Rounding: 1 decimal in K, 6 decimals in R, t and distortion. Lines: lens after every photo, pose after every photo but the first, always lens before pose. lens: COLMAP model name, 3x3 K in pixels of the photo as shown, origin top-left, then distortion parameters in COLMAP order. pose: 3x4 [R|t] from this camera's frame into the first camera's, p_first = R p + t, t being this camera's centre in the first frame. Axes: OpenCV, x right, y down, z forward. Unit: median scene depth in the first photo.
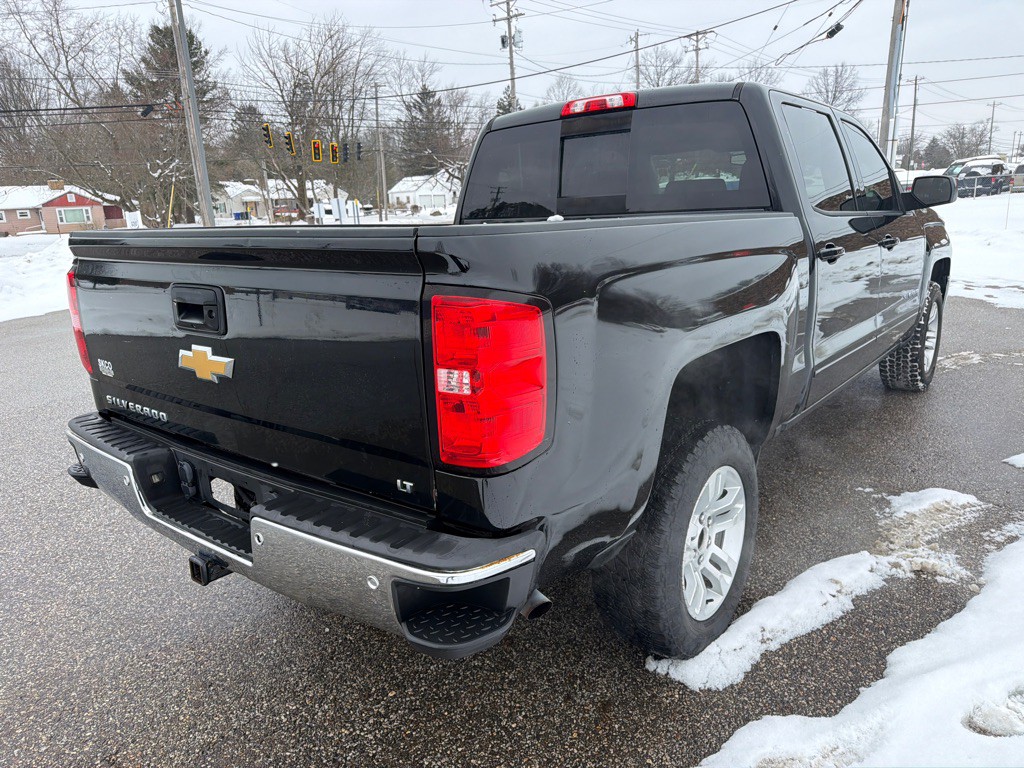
lens RADIAL K [[745.6, 0, 512.0], [0, 745.6, 384.0], [0, 0, 1]] dist [-0.002240, -0.010199]
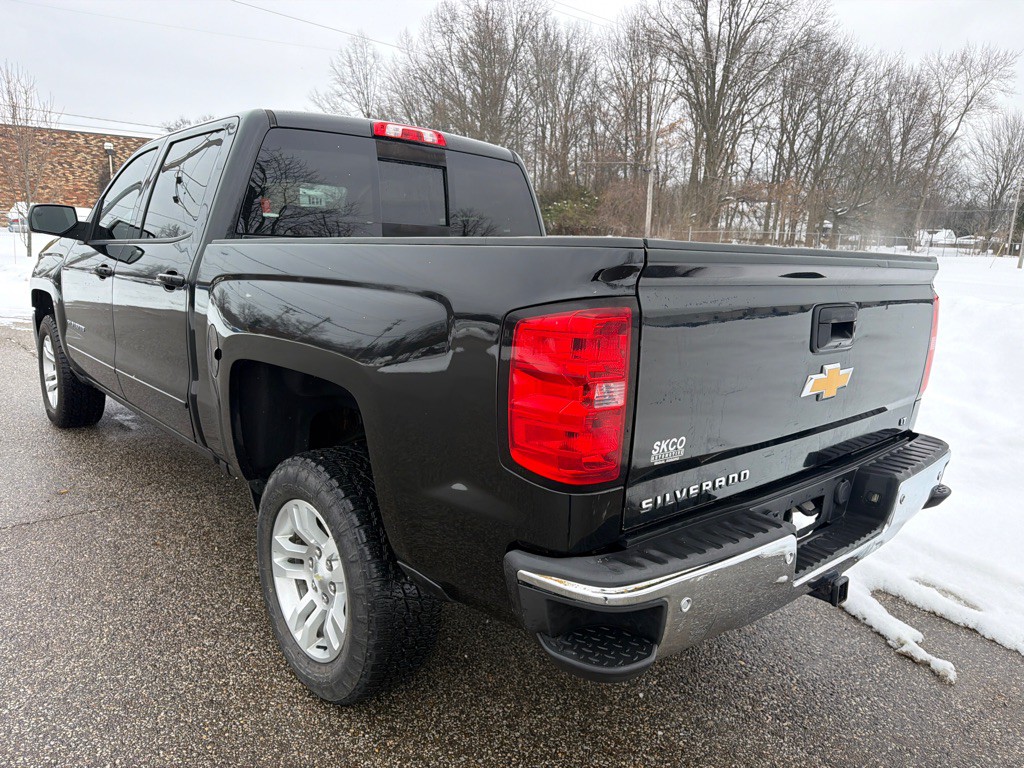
lens RADIAL K [[698.3, 0, 510.3], [0, 698.3, 369.2], [0, 0, 1]] dist [0.053691, -0.001044]
pose [[0.165432, -0.120437, 0.978840, -0.870728], [0.172781, 0.980704, 0.091465, -0.125269], [-0.970968, 0.153993, 0.183049, 0.754356]]
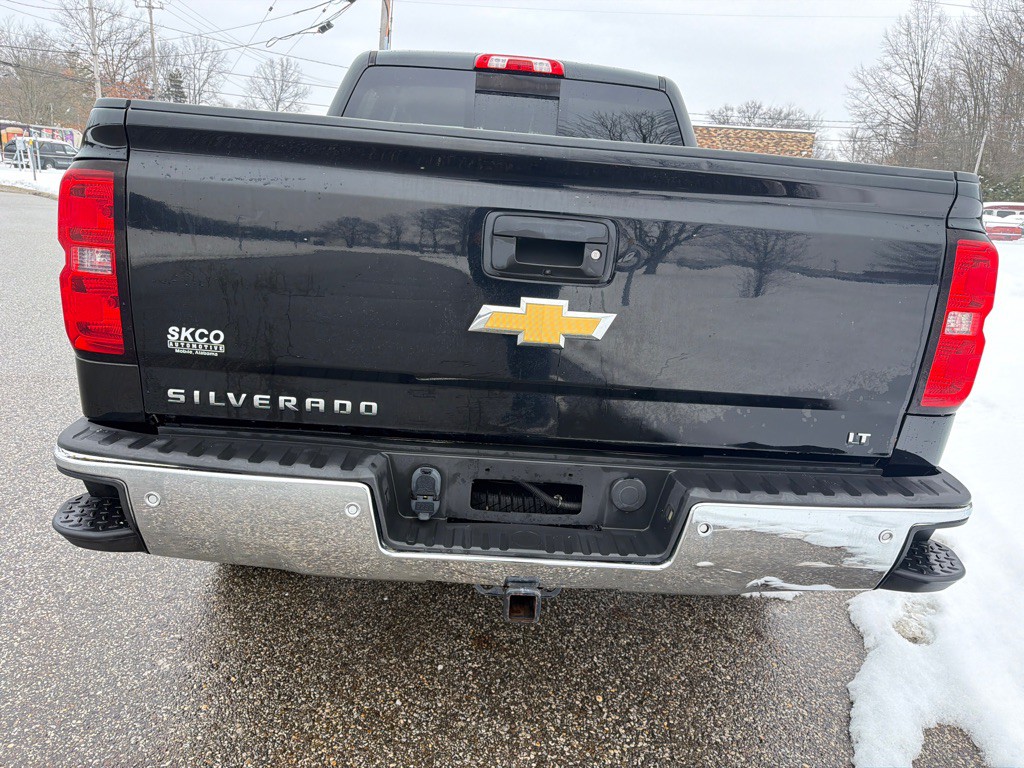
lens RADIAL K [[726.2, 0, 512.0], [0, 726.2, 384.0], [0, 0, 1]] dist [0.002697, -0.003166]
pose [[0.738788, -0.069265, 0.670369, -0.573793], [0.052307, 0.997597, 0.045429, -0.001036], [-0.671905, 0.001503, 0.740636, 0.308168]]
